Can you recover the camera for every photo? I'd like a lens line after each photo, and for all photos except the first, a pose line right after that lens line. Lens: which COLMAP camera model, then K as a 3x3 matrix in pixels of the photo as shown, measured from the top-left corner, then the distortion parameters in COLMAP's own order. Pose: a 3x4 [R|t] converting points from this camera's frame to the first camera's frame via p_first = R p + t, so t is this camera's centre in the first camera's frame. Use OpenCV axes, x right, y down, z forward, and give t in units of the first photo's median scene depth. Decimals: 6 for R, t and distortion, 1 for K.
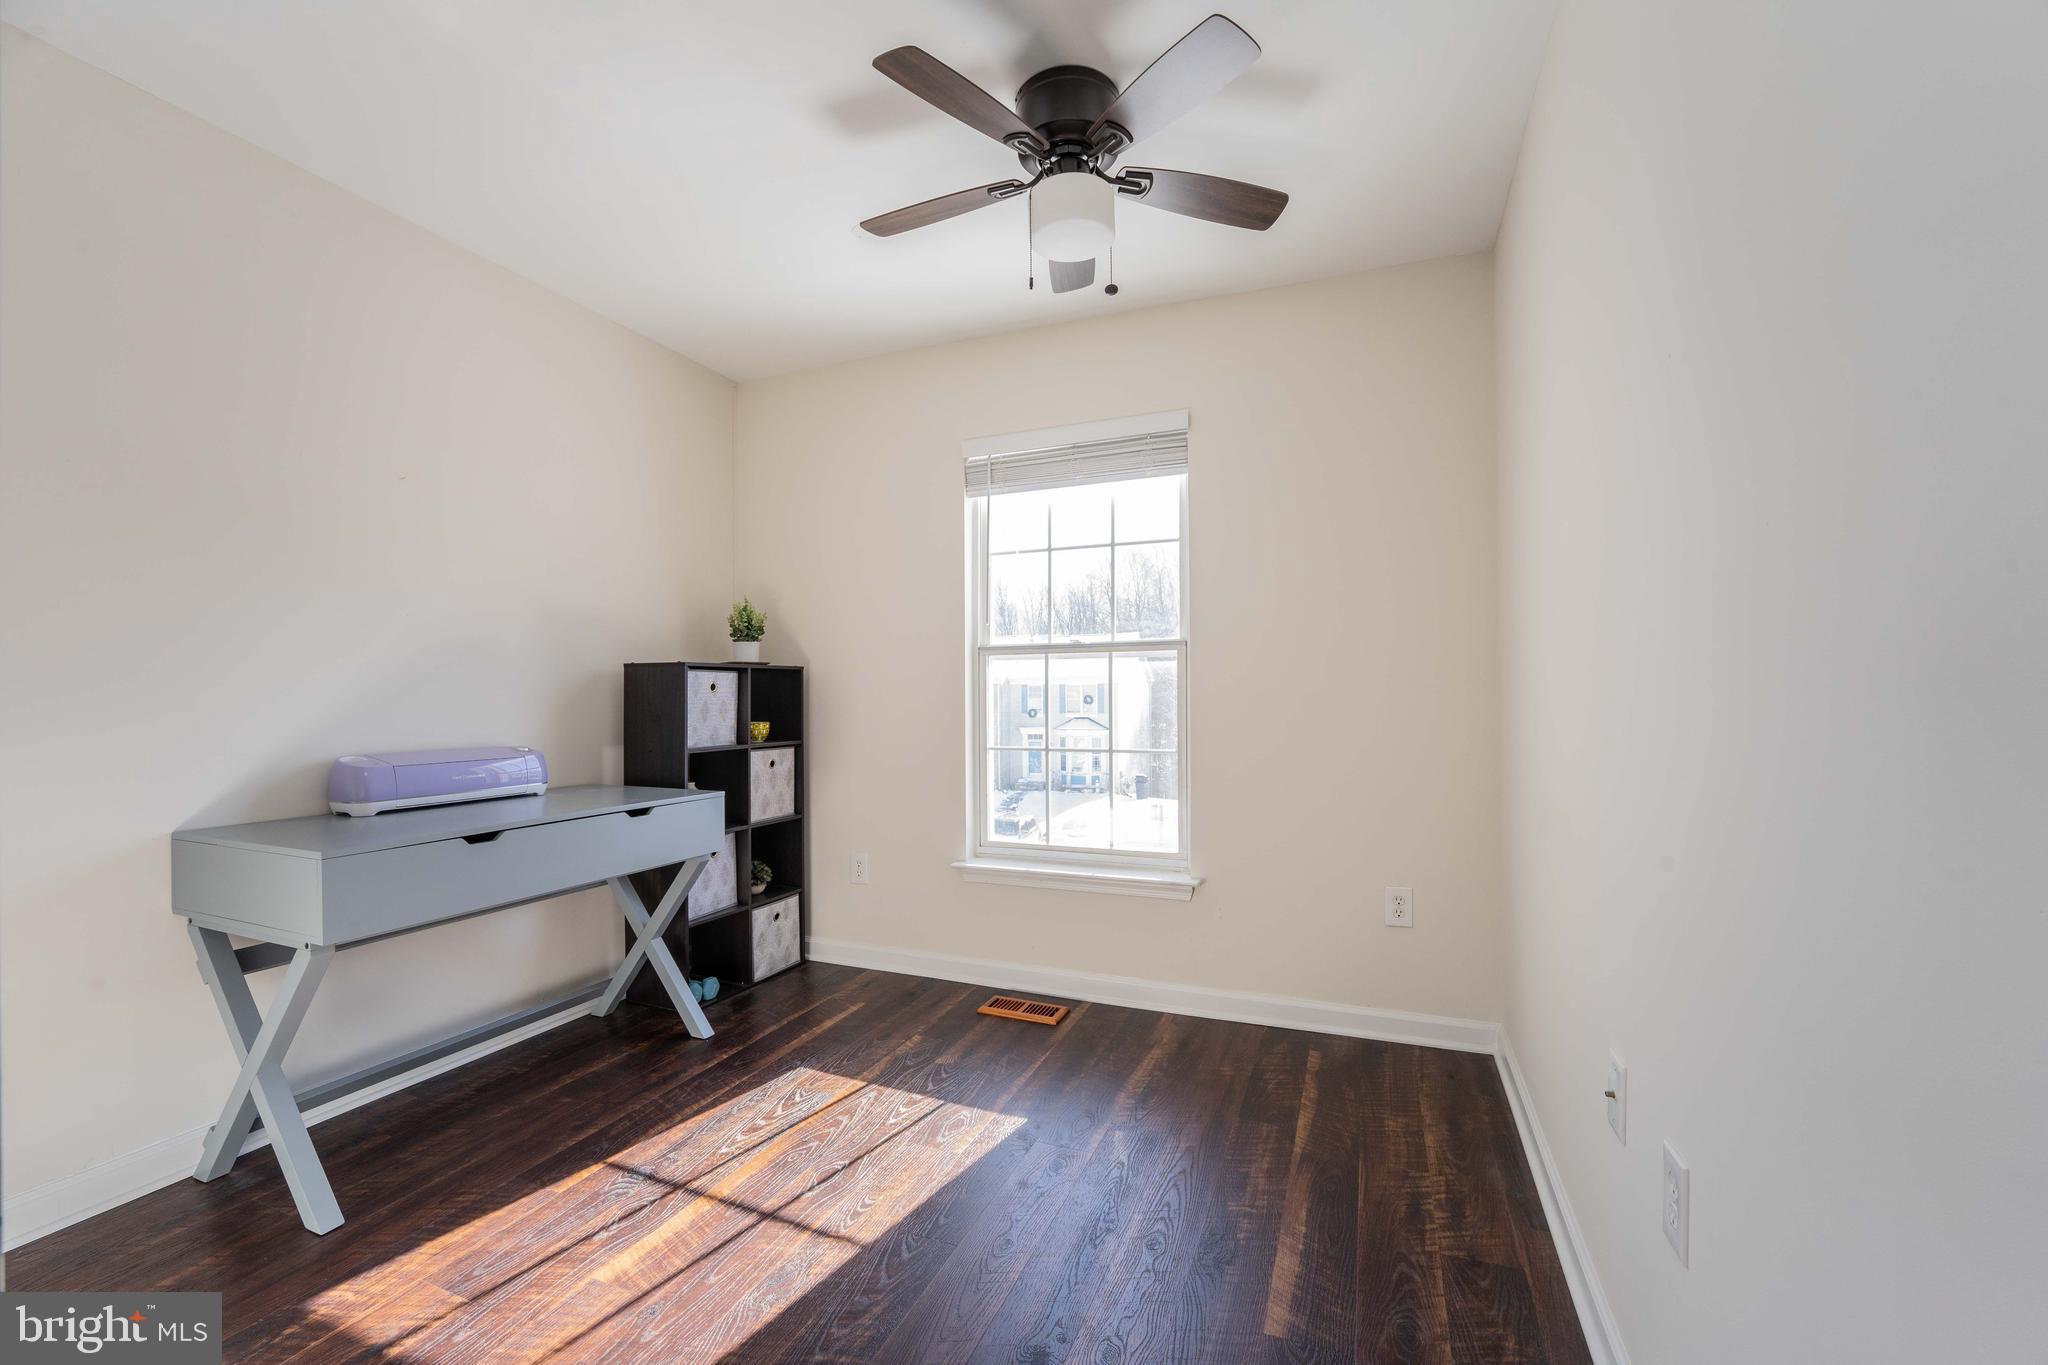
lens RADIAL K [[828.9, 0, 1032.1], [0, 828.9, 689.7], [0, 0, 1]] dist [-0.001152, -0.000127]
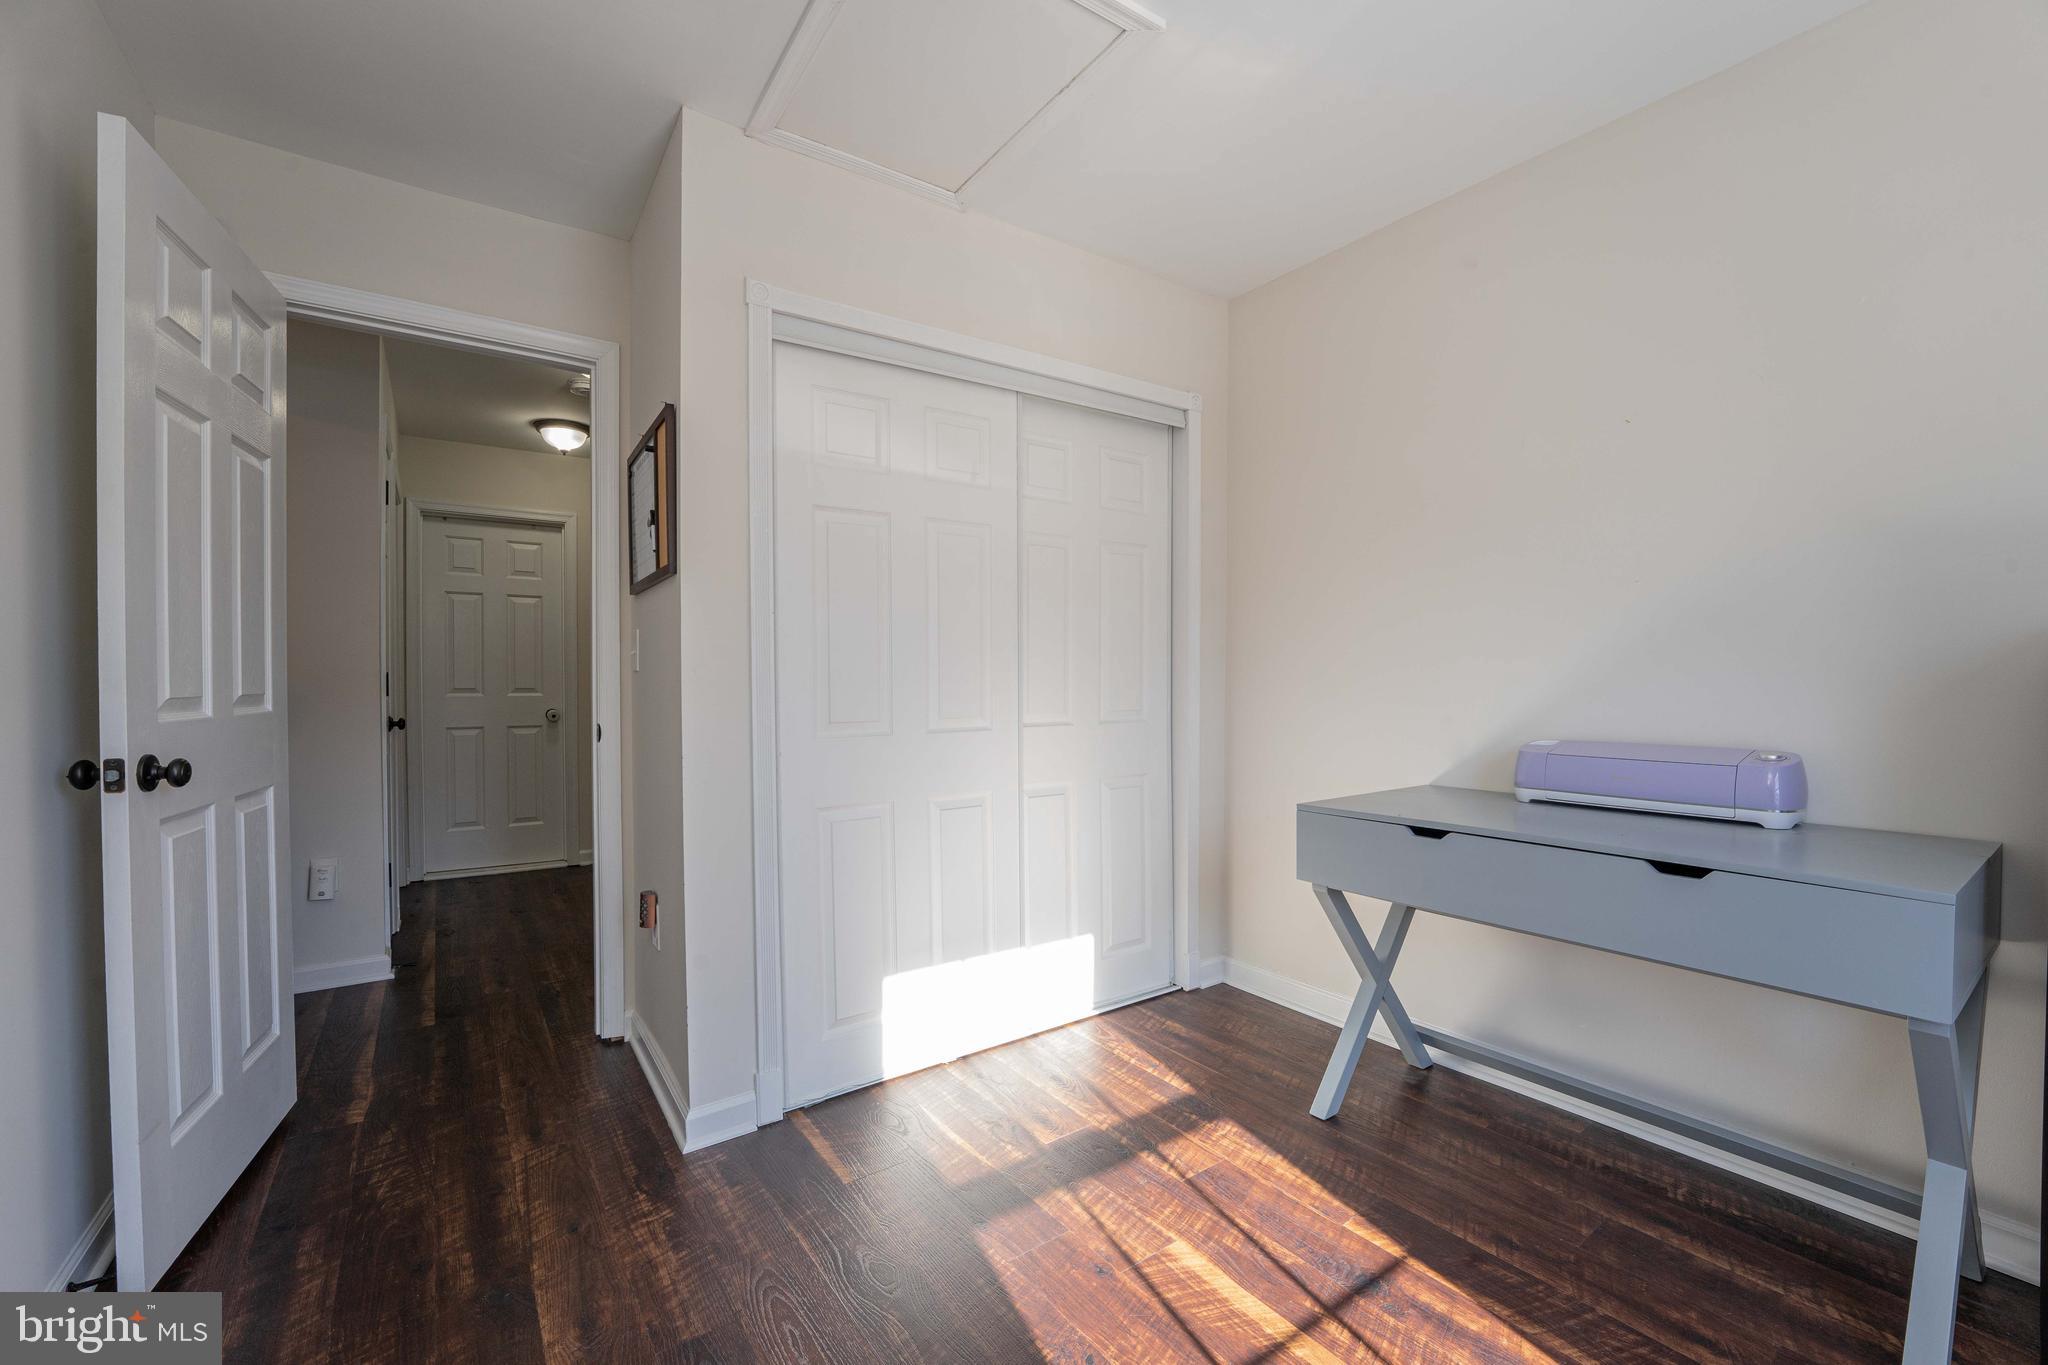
lens RADIAL K [[828.9, 0, 1033.3], [0, 828.9, 685.1], [0, 0, 1]] dist [-0.001152, -0.000127]
pose [[-0.503573, 0.009569, -0.863900, 0.347189], [0.005180, 0.999954, 0.008056, 0.005593], [0.863937, -0.000419, -0.503599, 1.060537]]
